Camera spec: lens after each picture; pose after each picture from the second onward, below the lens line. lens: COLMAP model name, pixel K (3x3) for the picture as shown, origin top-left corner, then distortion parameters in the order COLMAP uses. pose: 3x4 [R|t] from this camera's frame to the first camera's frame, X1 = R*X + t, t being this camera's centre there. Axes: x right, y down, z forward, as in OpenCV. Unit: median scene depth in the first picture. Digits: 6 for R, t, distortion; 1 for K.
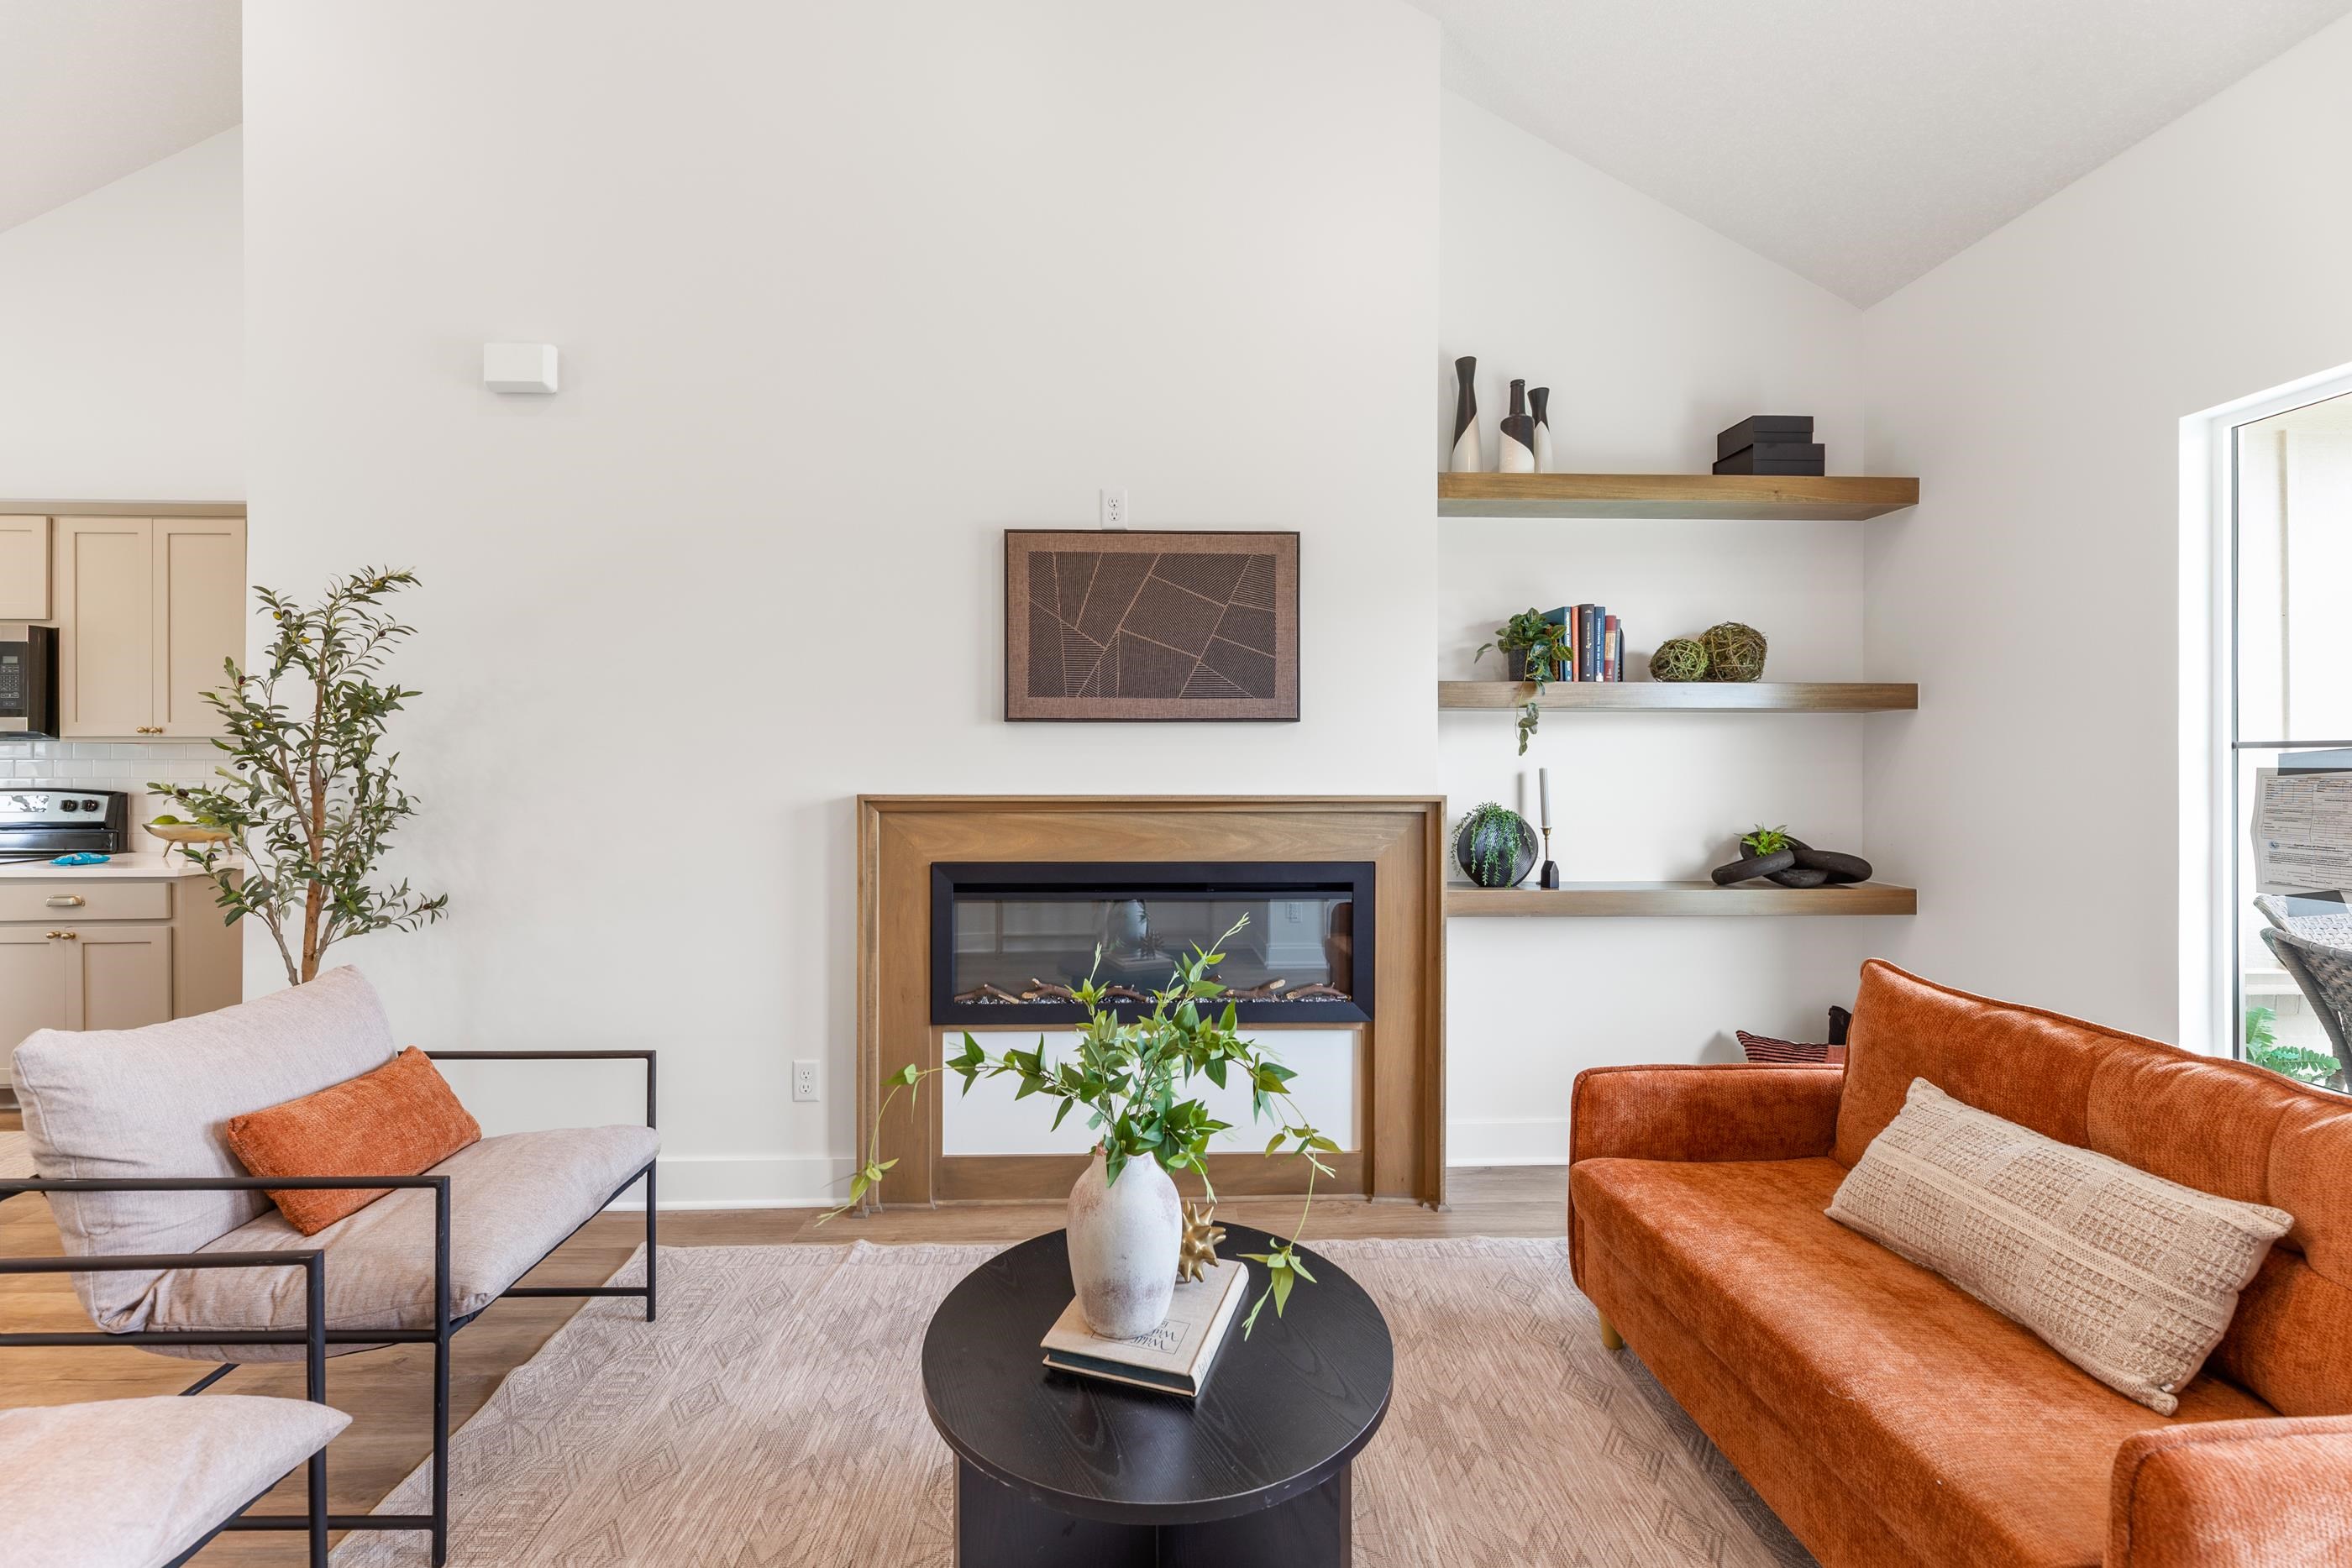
lens RADIAL K [[964.5, 0, 1168.4], [0, 964.5, 758.3], [0, 0, 1]] dist [0.000586, 0.000105]
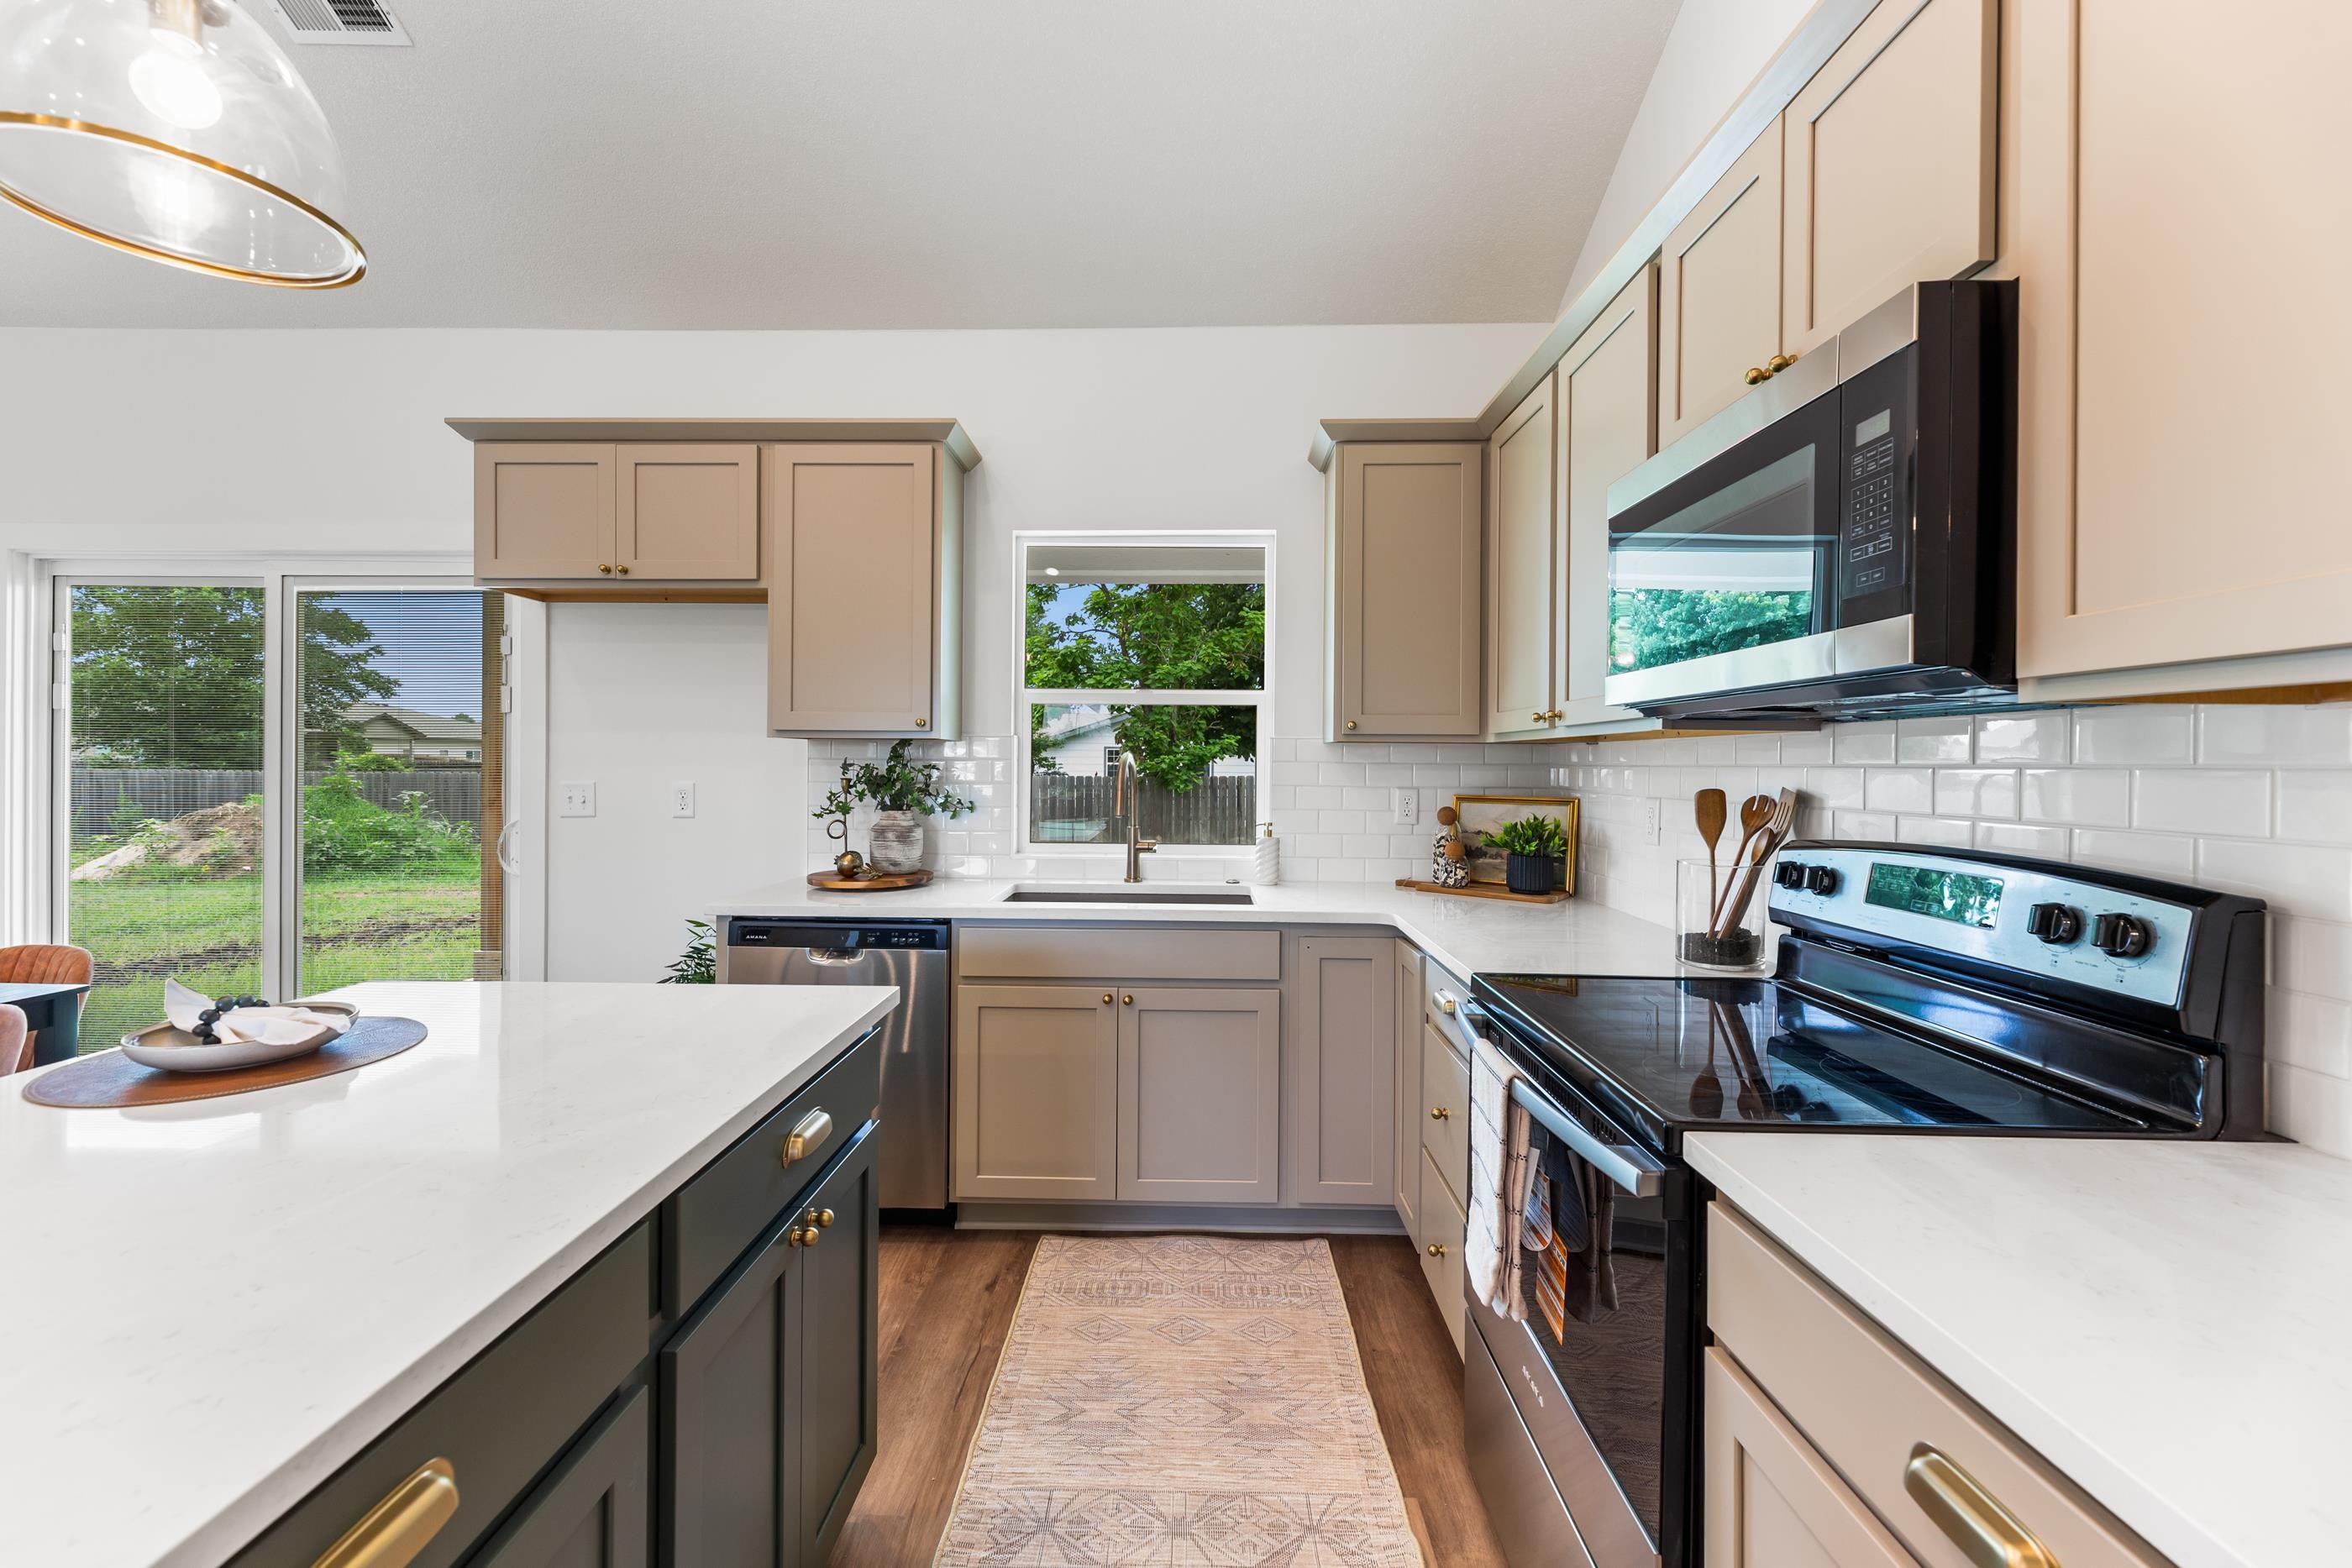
lens RADIAL K [[949.5, 0, 1172.1], [0, 949.5, 763.6], [0, 0, 1]] dist [0.001302, 0.000156]
pose [[-0.057751, 0.000073, -0.998331, -1.177177], [-0.007125, 0.999975, 0.000486, 0.002579], [0.998306, 0.007141, -0.057749, 1.054918]]
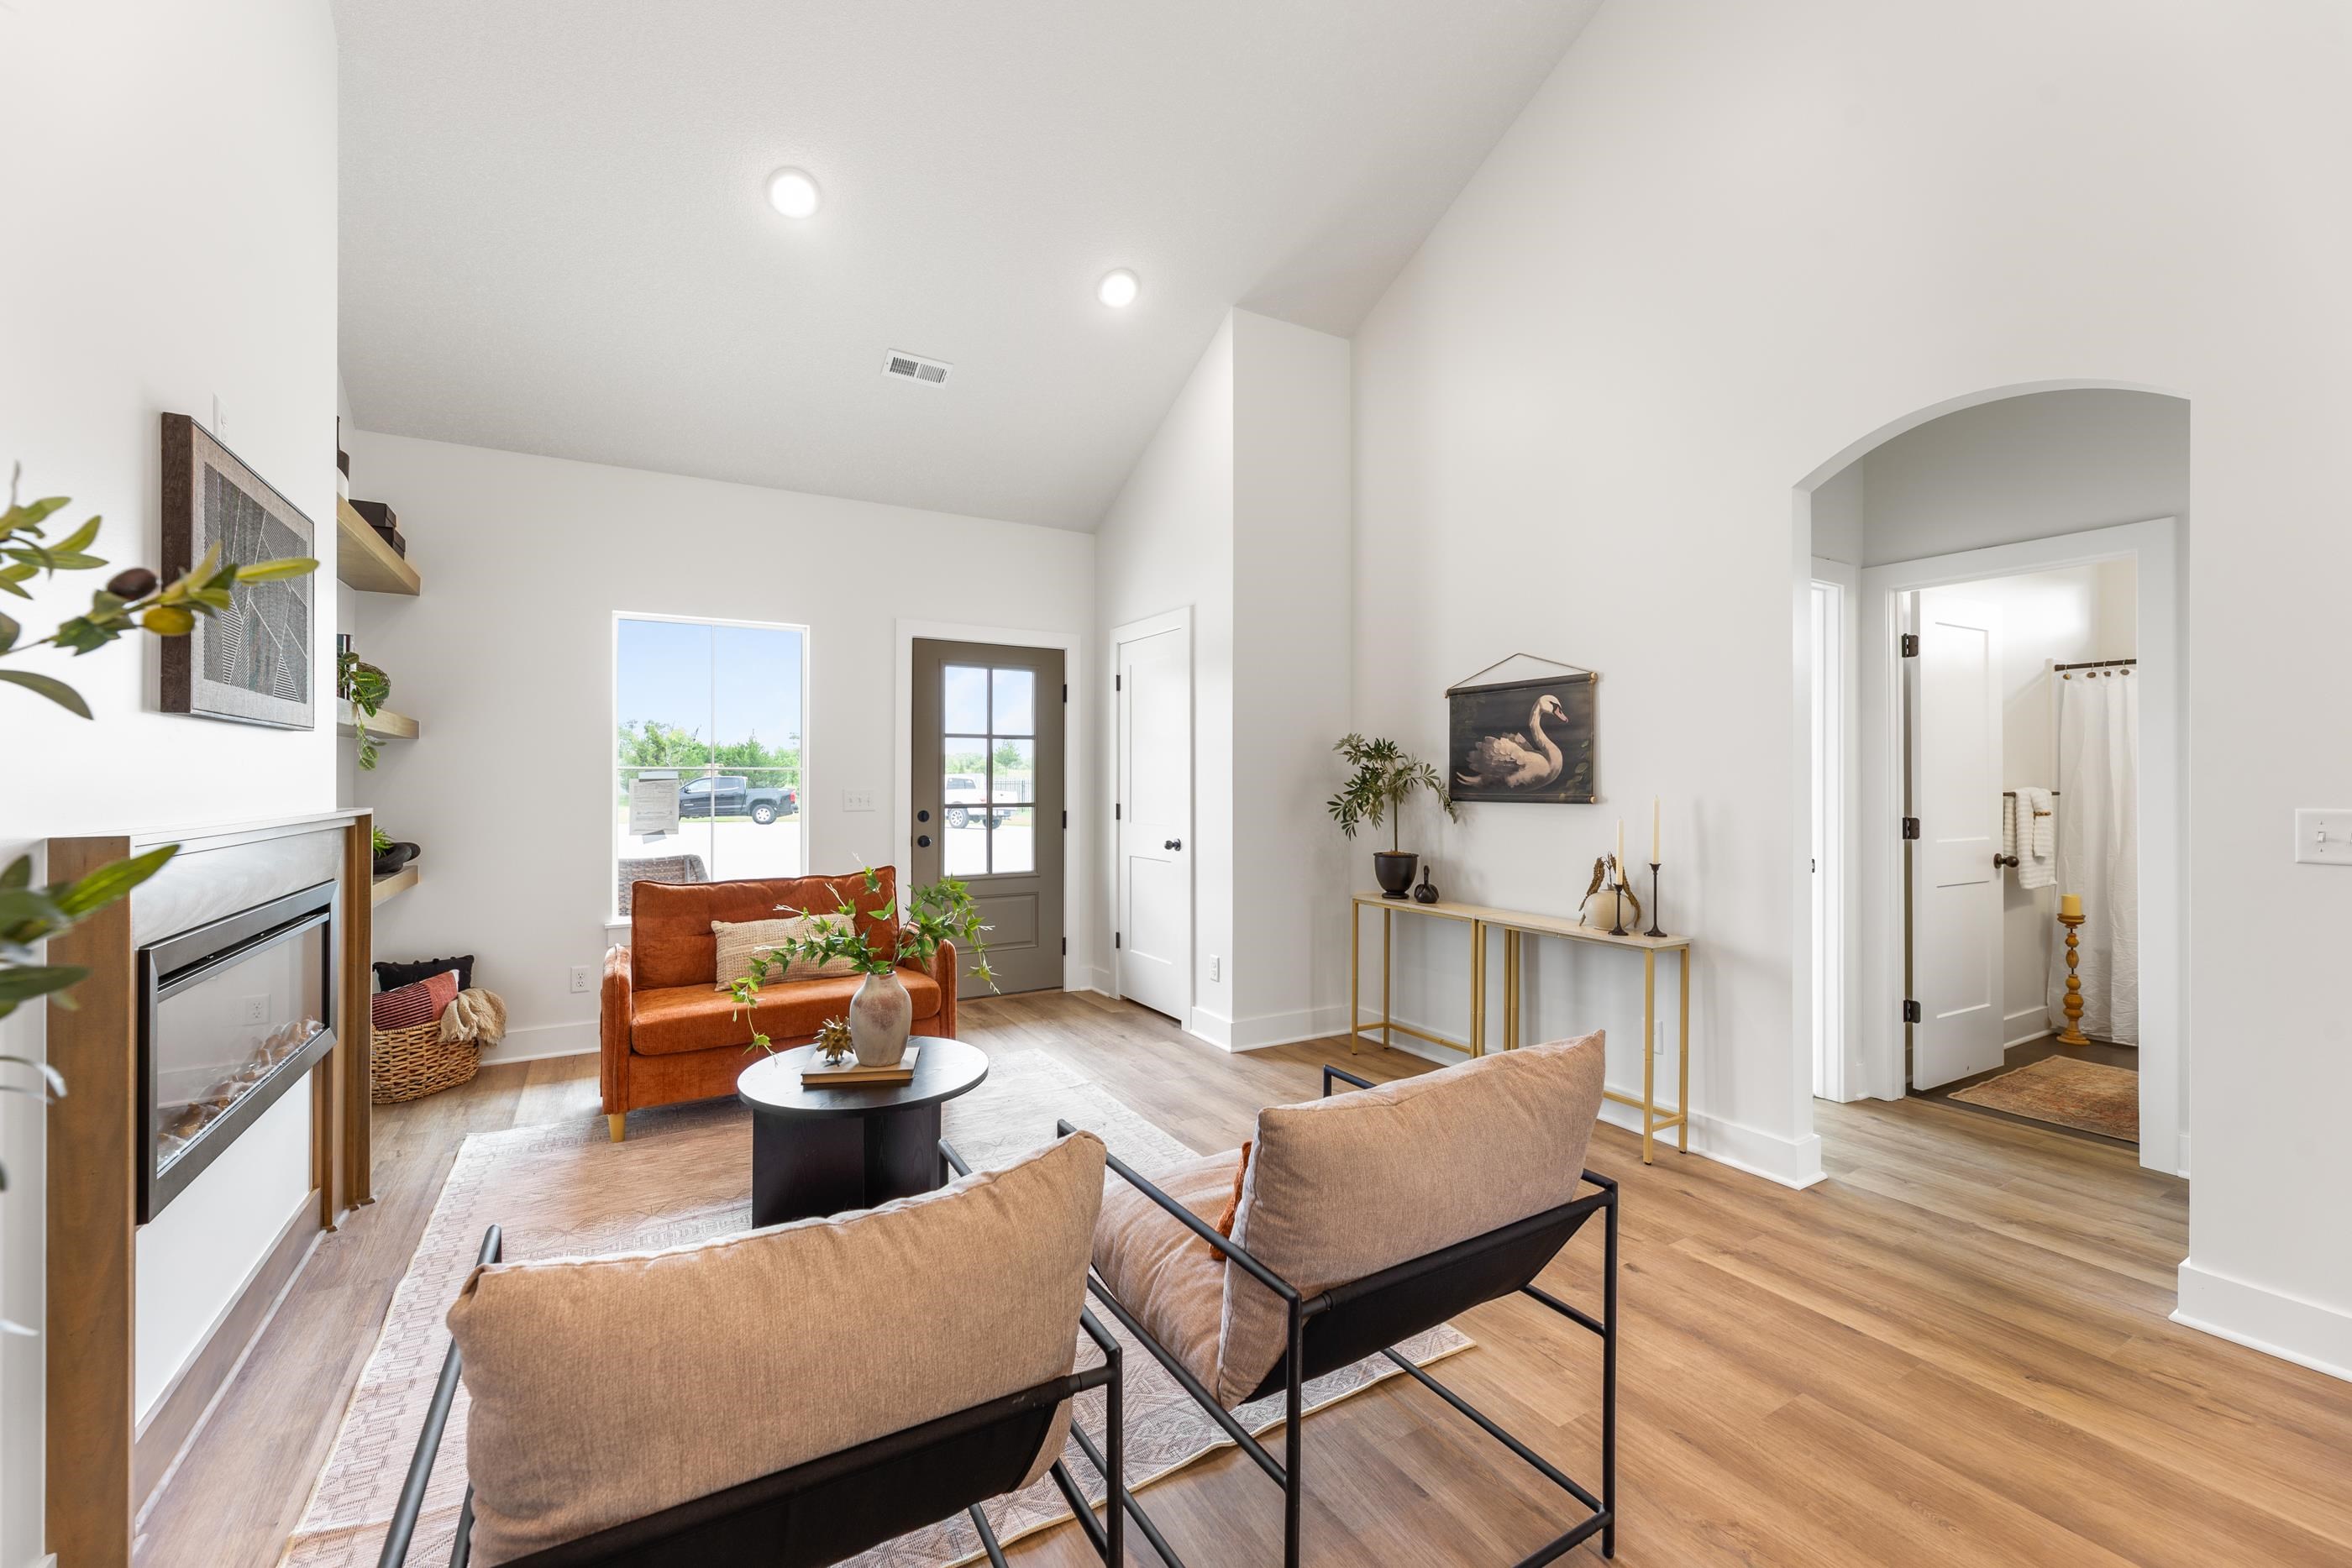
lens RADIAL K [[953.5, 0, 1176.0], [0, 953.5, 784.0], [0, 0, 1]] dist [-0.001850, -0.000231]
pose [[-0.478786, -0.007745, 0.877897, -1.035167], [-0.002489, 0.999969, 0.007464, 0.001833], [-0.877928, 0.001389, -0.478791, 0.716137]]
